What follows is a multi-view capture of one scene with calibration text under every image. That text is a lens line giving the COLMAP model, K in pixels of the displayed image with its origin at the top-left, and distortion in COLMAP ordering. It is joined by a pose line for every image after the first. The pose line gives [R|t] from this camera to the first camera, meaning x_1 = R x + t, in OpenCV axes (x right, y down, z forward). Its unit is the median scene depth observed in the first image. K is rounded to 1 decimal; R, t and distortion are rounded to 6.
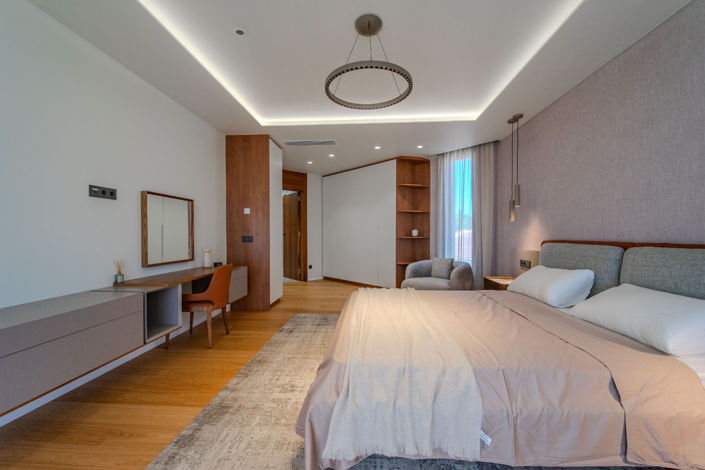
lens RADIAL K [[298.6, 0, 352.5], [0, 298.6, 235.0], [0, 0, 1]] dist [-0.004170, -0.000574]
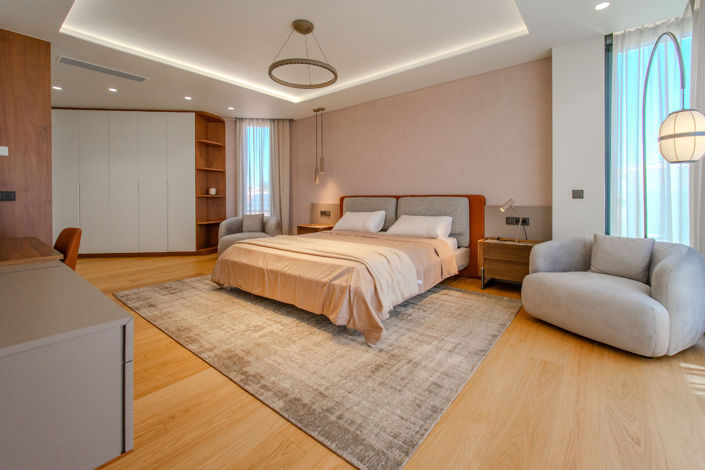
lens RADIAL K [[310.2, 0, 360.3], [0, 310.2, 196.6], [0, 0, 1]] dist [0.000584, -0.000124]
pose [[0.558990, 0.002359, 0.829171, -0.530771], [0.002304, 0.999988, -0.004398, 0.022407], [-0.829171, 0.004369, 0.558978, 0.028873]]
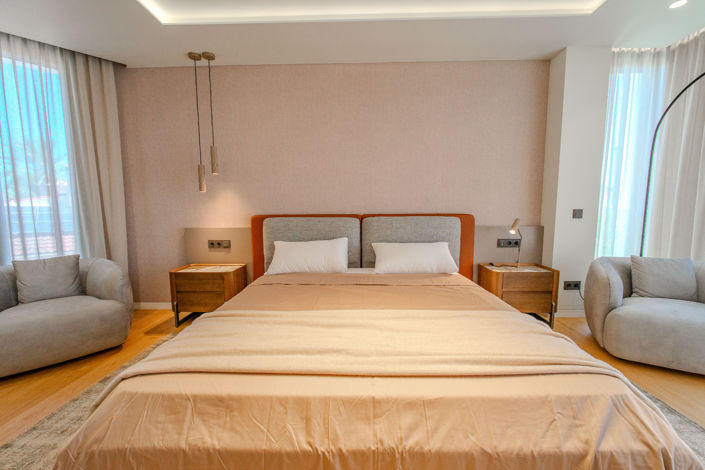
lens RADIAL K [[298.6, 0, 352.5], [0, 298.6, 235.0], [0, 0, 1]] dist [-0.004170, -0.000574]
pose [[-0.054463, -0.092907, 0.994184, -0.260166], [0.004052, 0.995633, 0.093264, -0.005894], [-0.998508, 0.009107, -0.053849, 0.637424]]
